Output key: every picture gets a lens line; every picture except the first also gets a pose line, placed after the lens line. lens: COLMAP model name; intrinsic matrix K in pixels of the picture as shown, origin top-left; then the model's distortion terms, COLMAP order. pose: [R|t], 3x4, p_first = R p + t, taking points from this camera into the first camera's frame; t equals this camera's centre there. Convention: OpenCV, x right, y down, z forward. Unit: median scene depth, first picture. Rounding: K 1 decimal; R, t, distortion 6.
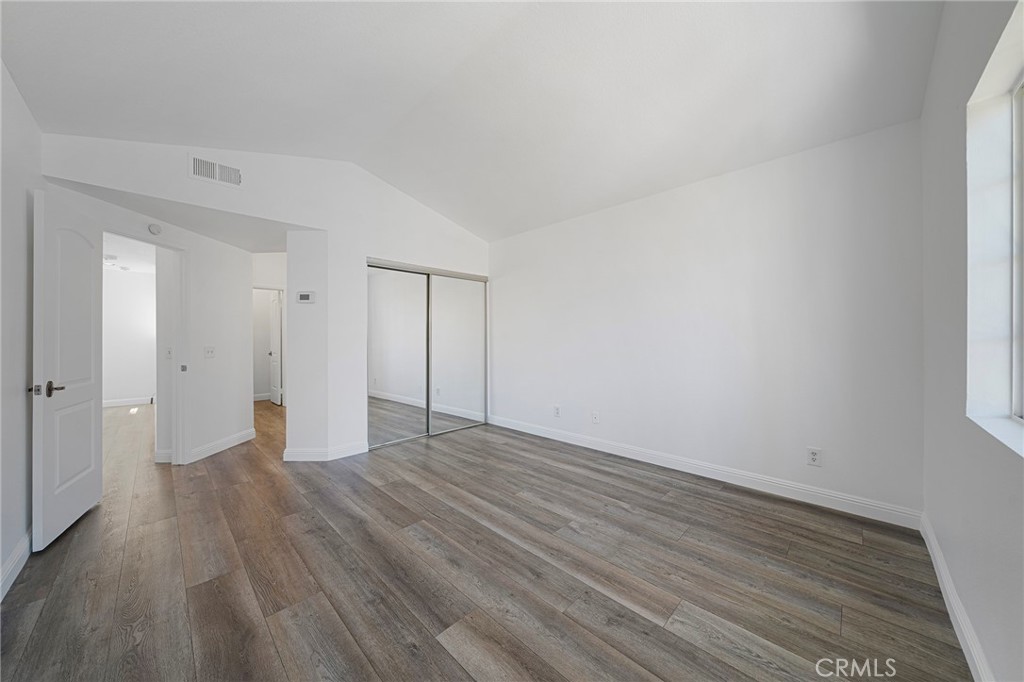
lens RADIAL K [[354.6, 0, 507.7], [0, 354.6, 343.8], [0, 0, 1]] dist [-0.000895, -0.000267]
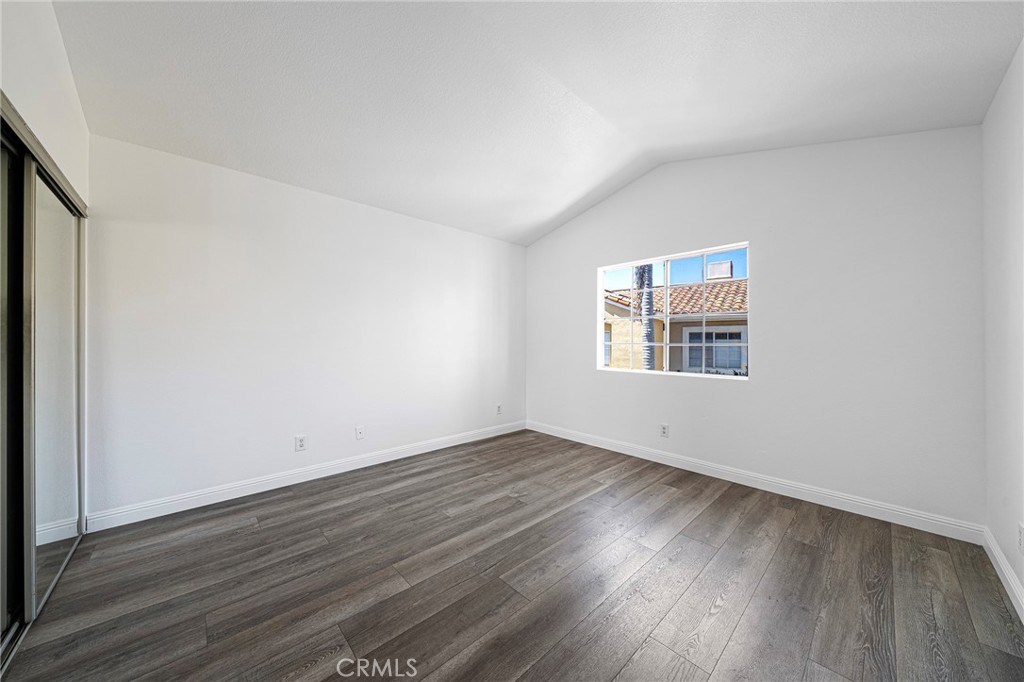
lens RADIAL K [[354.6, 0, 507.7], [0, 354.6, 343.8], [0, 0, 1]] dist [-0.000895, -0.000267]
pose [[0.029199, 0.000647, 0.999573, -0.866275], [0.015762, 0.999875, -0.001107, -0.012138], [-0.999449, 0.015788, 0.029185, 0.810329]]
